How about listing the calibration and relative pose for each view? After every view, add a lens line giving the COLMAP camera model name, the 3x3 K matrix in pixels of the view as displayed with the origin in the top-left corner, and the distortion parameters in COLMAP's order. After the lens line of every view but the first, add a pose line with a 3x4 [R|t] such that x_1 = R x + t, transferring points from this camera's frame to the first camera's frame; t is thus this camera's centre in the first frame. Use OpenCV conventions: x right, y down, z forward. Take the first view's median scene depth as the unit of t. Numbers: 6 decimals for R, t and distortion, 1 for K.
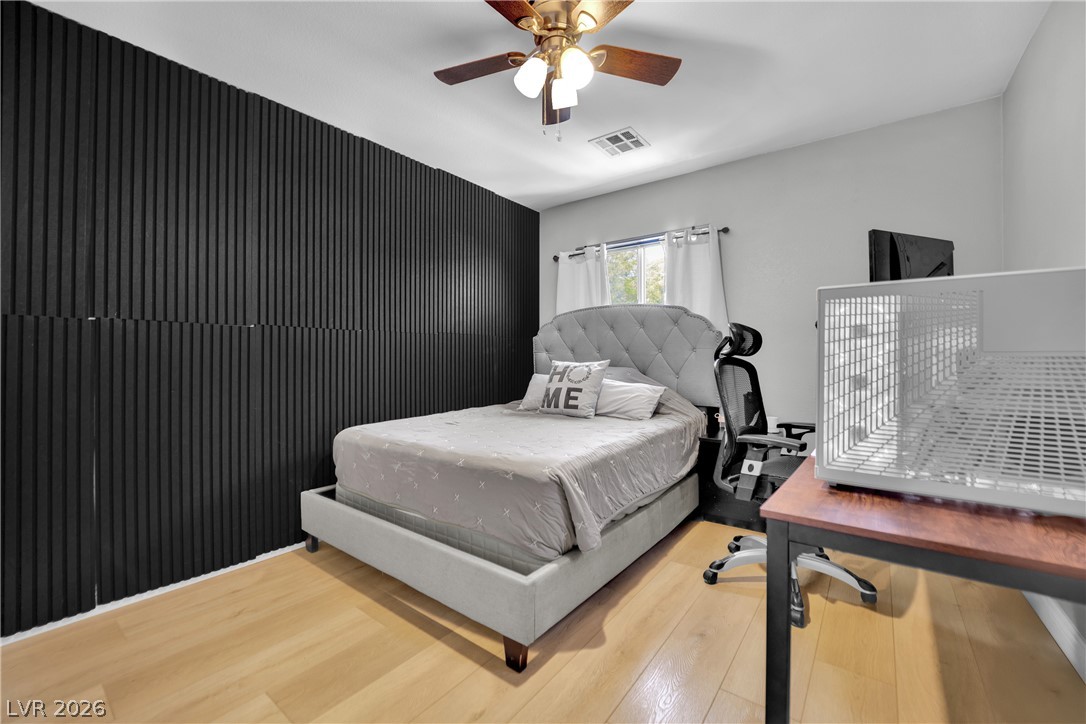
lens RADIAL K [[444.5, 0, 549.8], [0, 444.5, 352.7], [0, 0, 1]] dist [-0.021520, 0.000545]
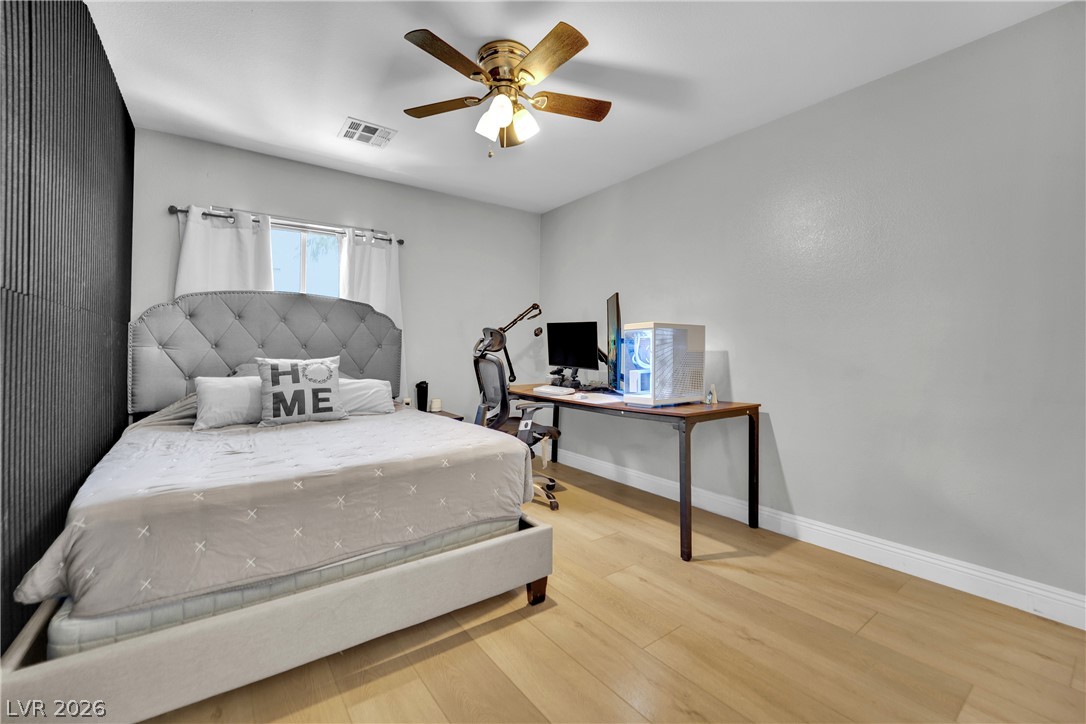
lens RADIAL K [[444.5, 0, 551.7], [0, 444.5, 361.2], [0, 0, 1]] dist [-0.021520, 0.000545]
pose [[0.279579, -0.019873, 0.959917, -0.670661], [-0.007162, 0.999715, 0.022783, 0.002775], [-0.960096, -0.013244, 0.279357, 0.331674]]
